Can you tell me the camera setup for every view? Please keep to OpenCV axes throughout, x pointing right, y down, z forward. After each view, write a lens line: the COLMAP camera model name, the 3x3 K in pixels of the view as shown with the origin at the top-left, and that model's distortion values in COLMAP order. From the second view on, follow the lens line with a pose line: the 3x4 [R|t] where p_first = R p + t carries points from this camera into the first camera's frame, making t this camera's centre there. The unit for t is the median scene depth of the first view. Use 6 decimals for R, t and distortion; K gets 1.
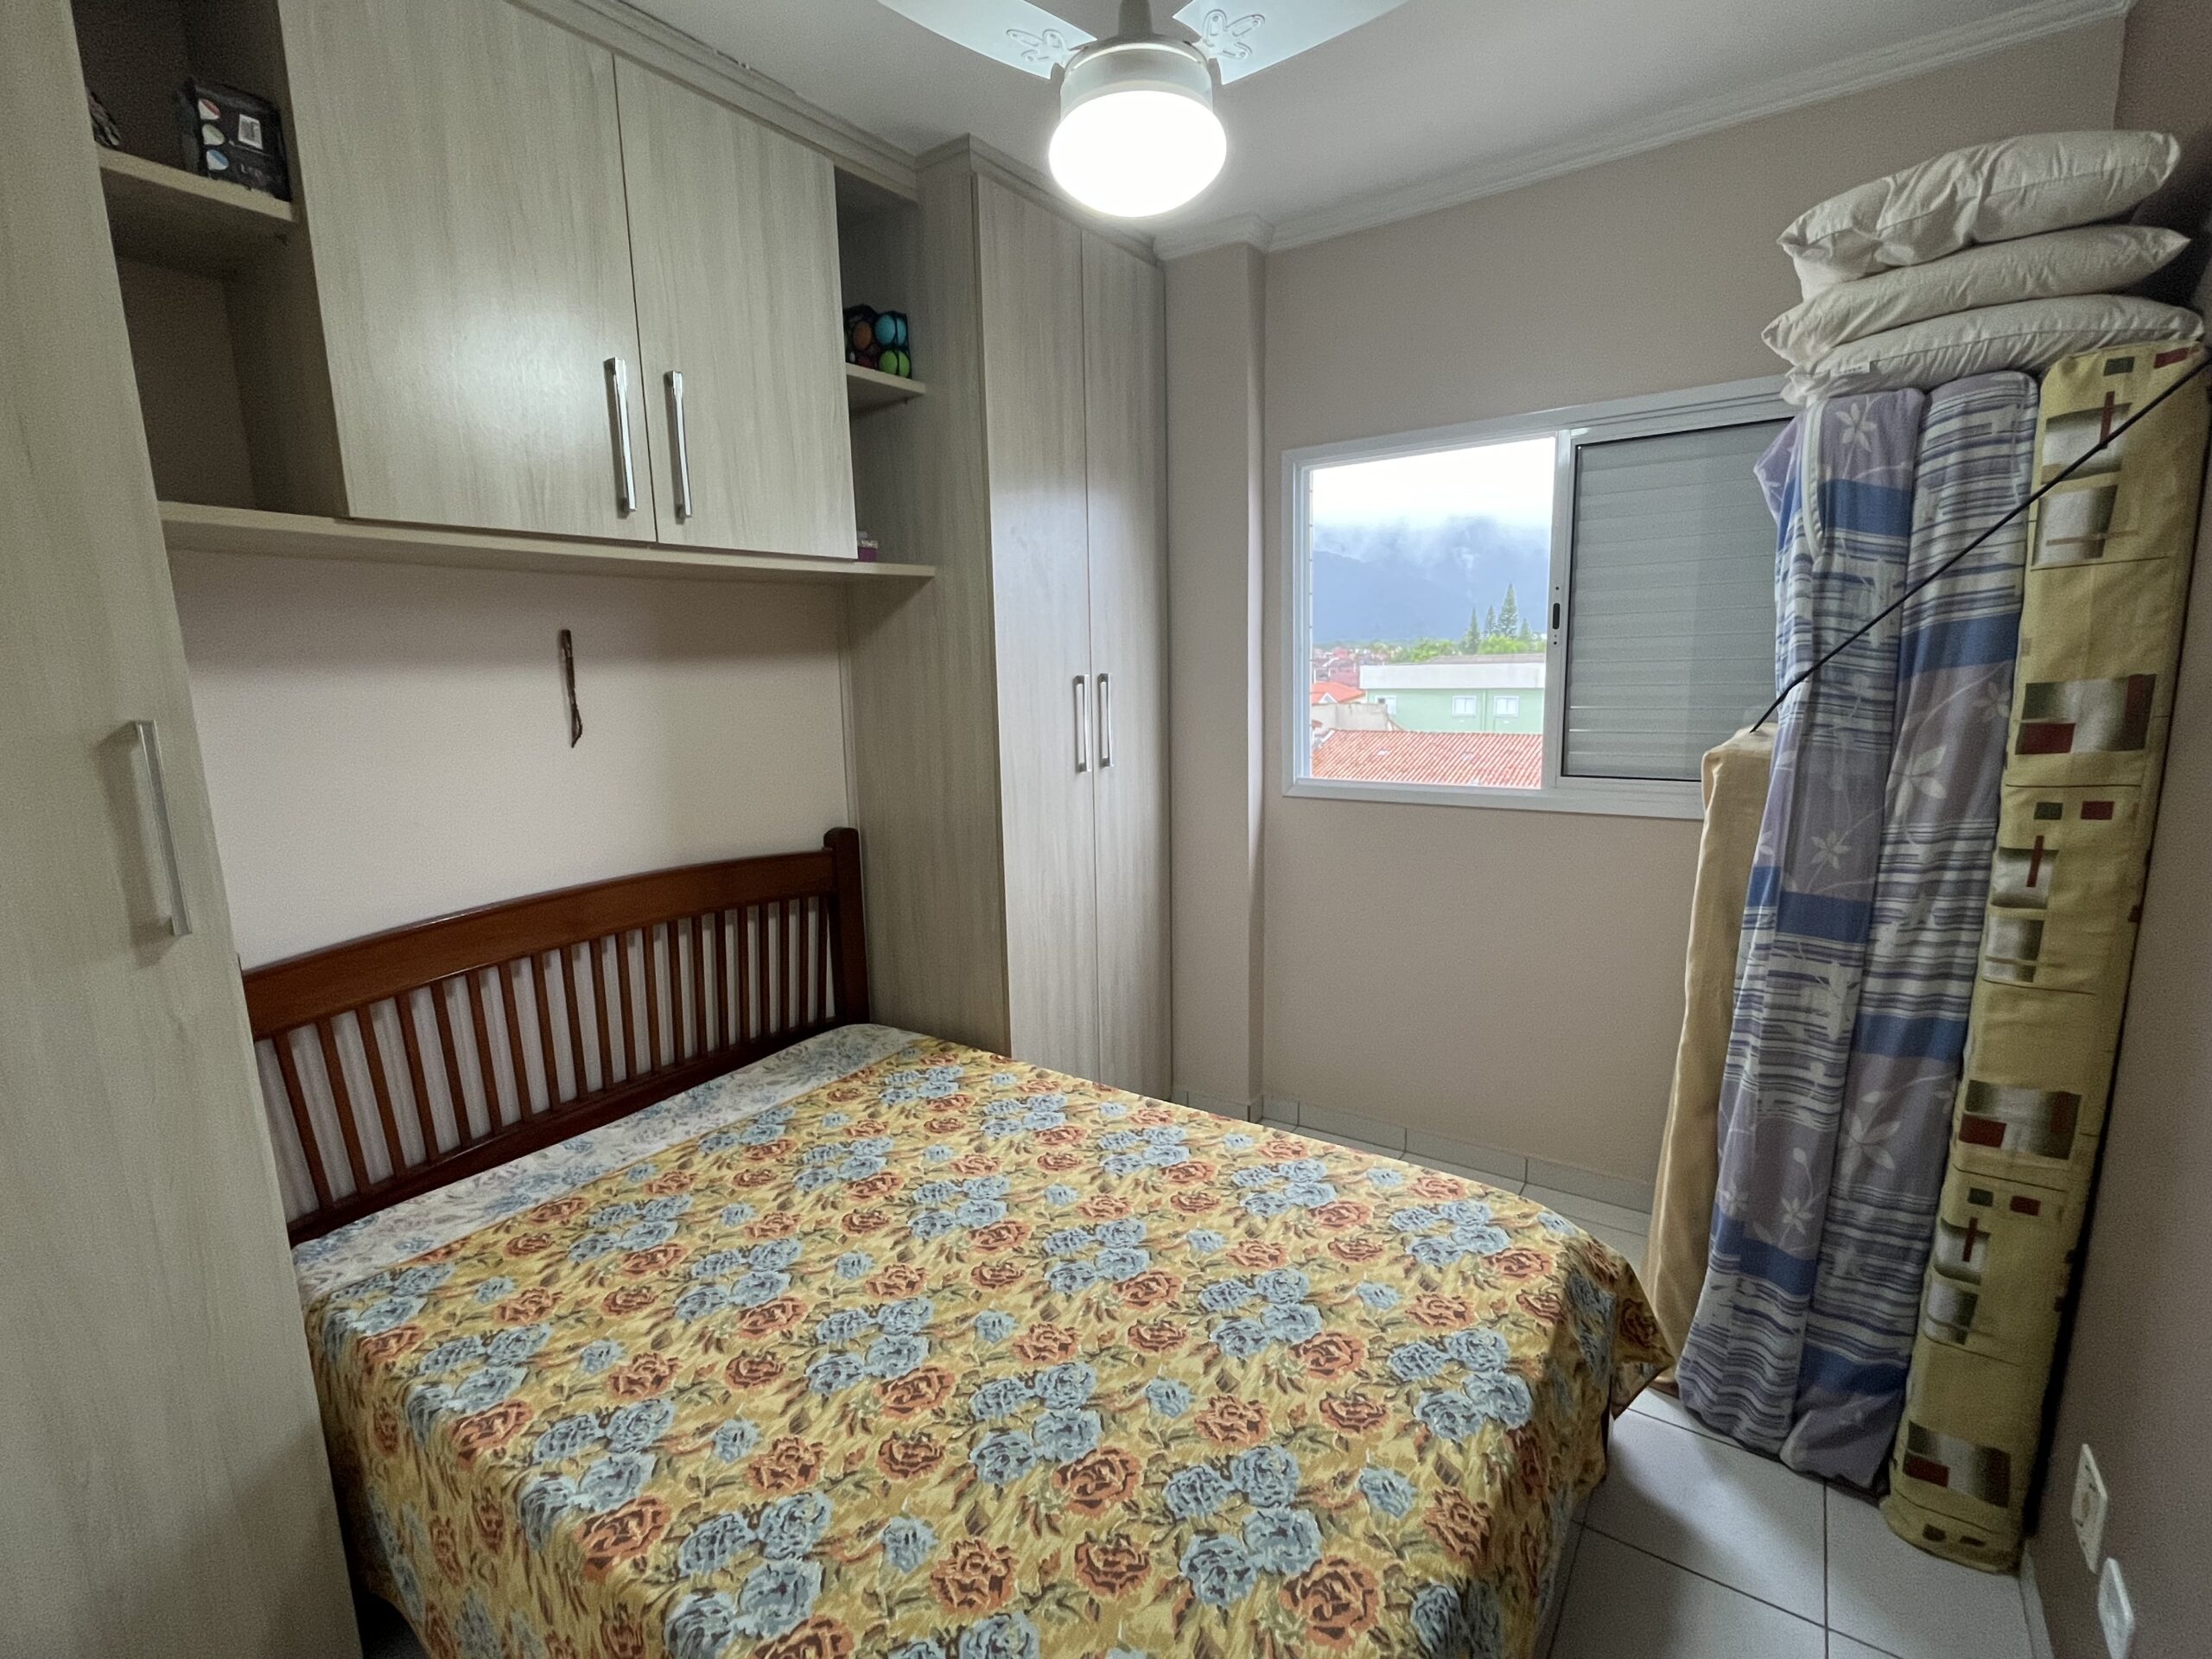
lens RADIAL K [[1022.7, 0, 1097.5], [0, 1022.7, 835.4], [0, 0, 1]] dist [-0.000100, -0.000785]
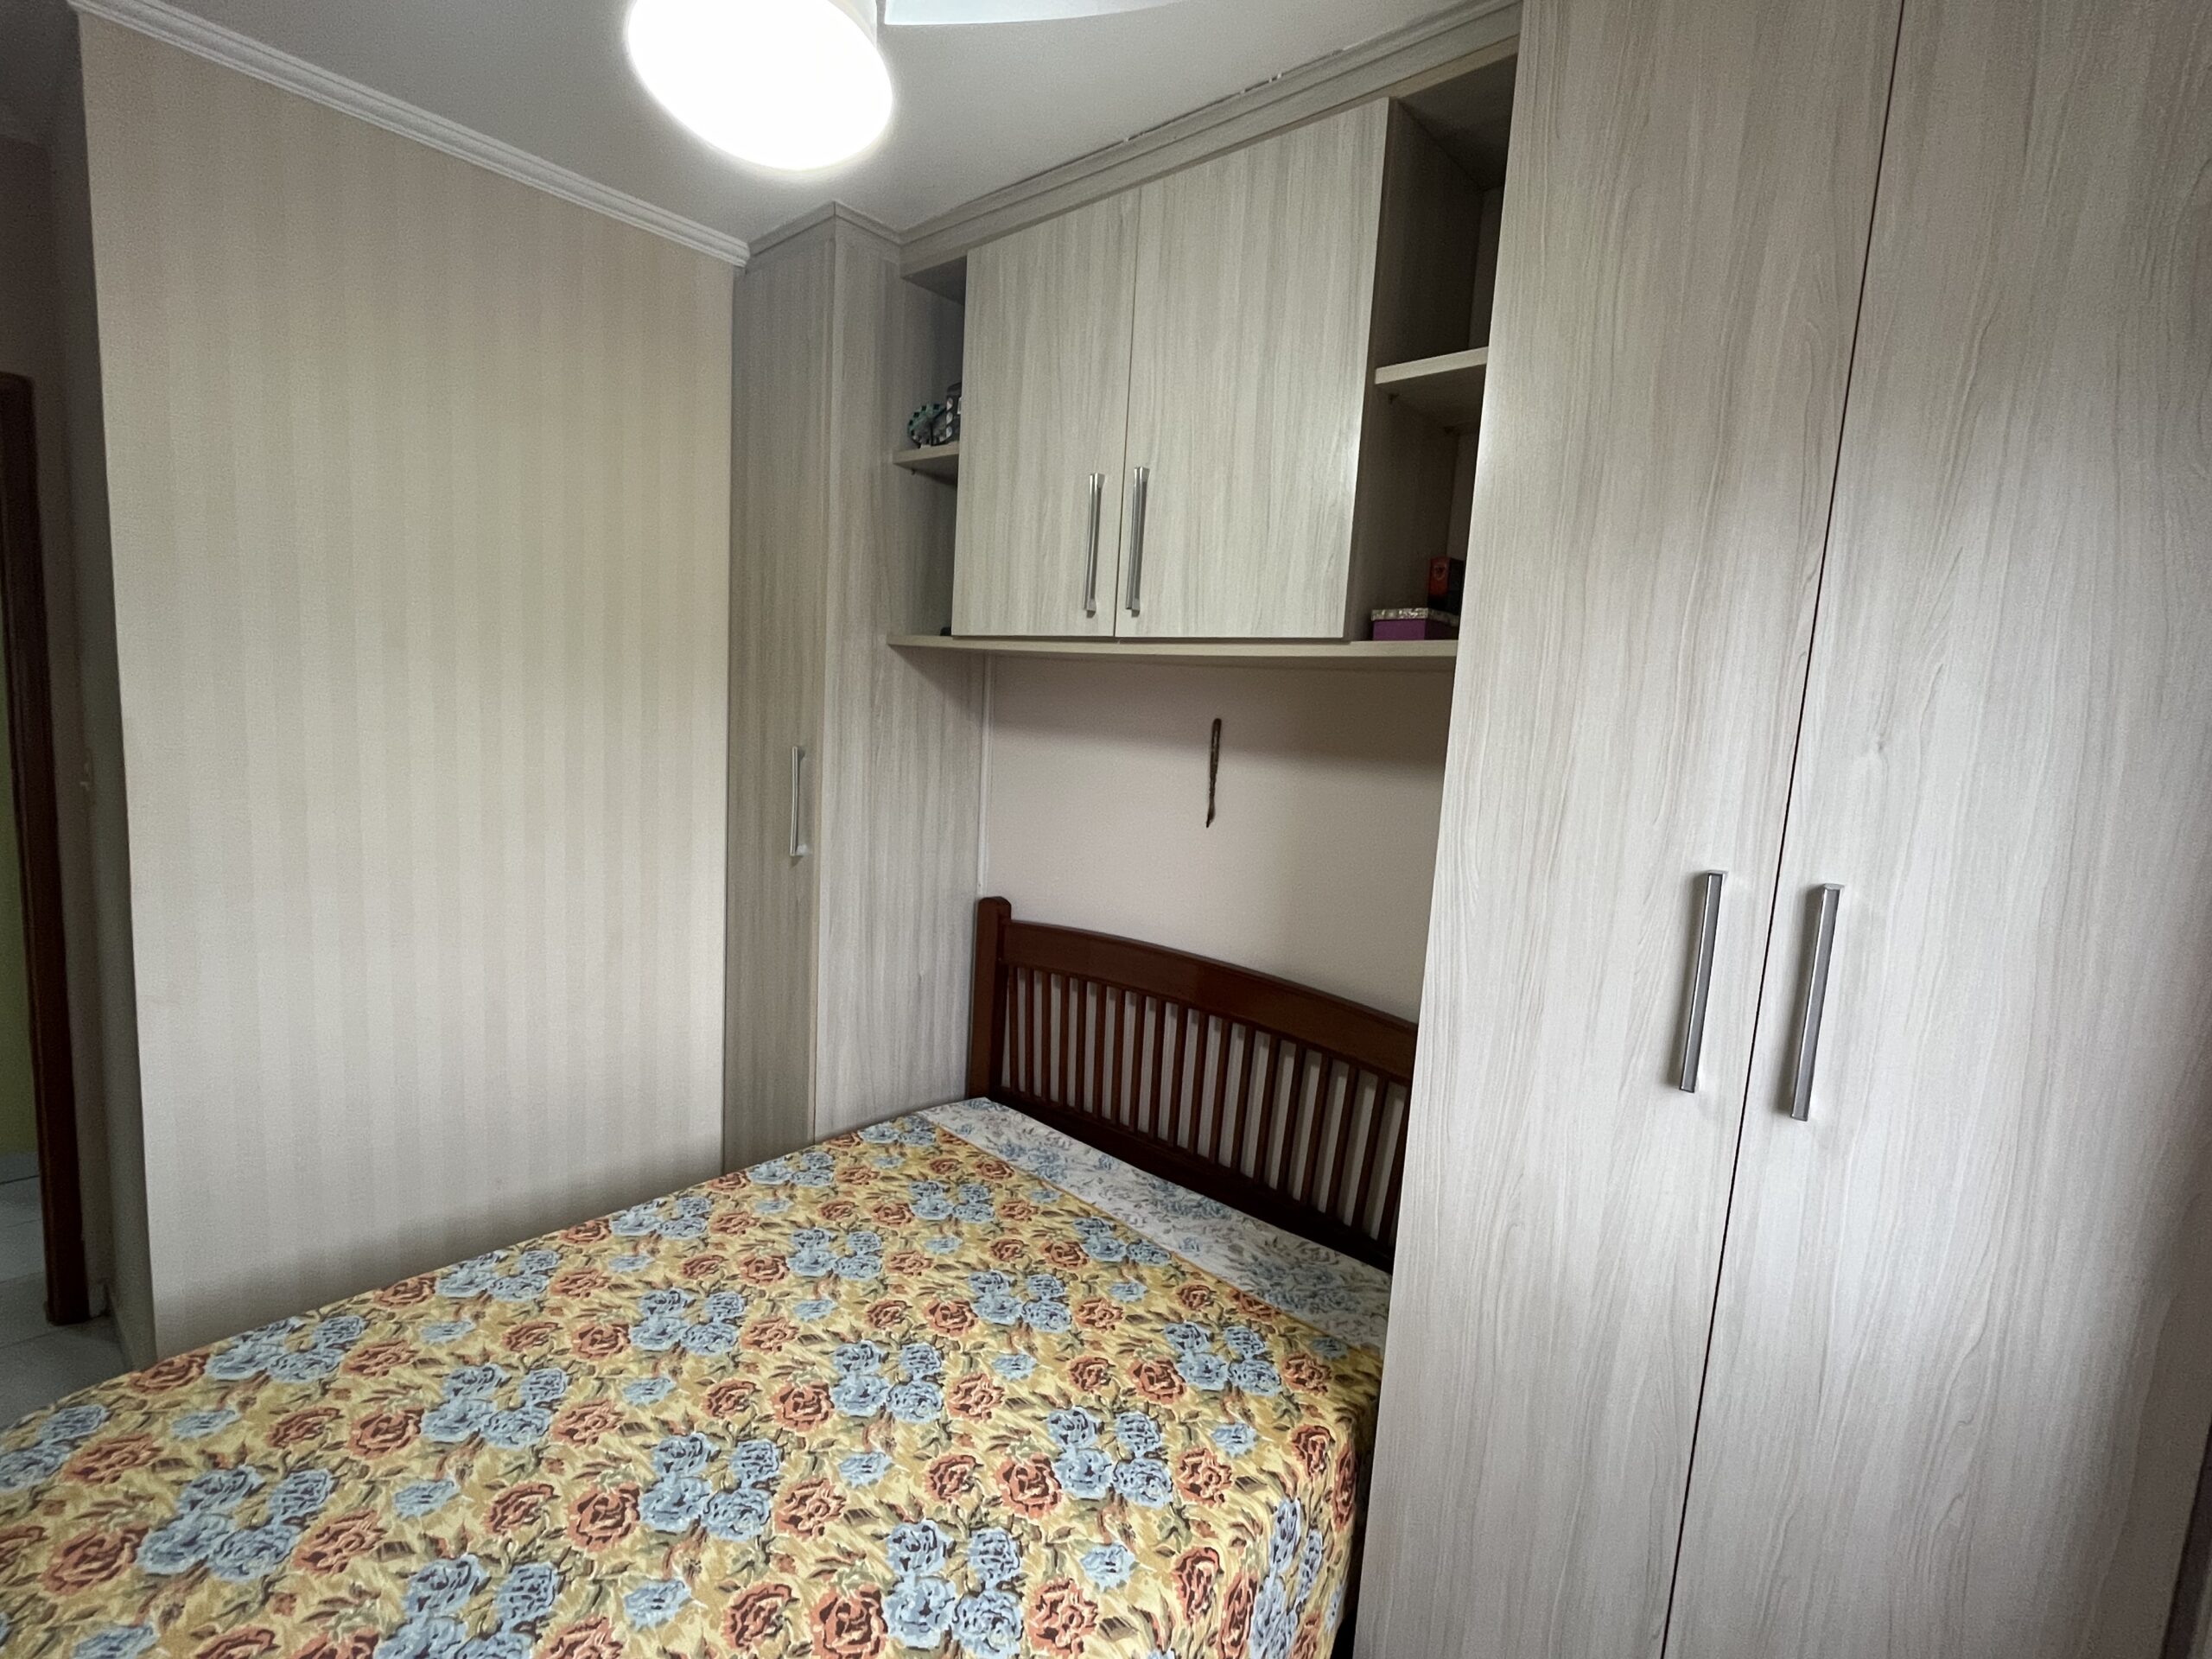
lens RADIAL K [[1022.7, 0, 1103.5], [0, 1022.7, 832.5], [0, 0, 1]] dist [-0.000100, -0.000785]
pose [[-0.121084, 0.139433, -0.982801, 0.576539], [-0.229888, 0.959229, 0.164412, -0.243892], [0.965655, 0.245842, -0.084094, 1.043204]]
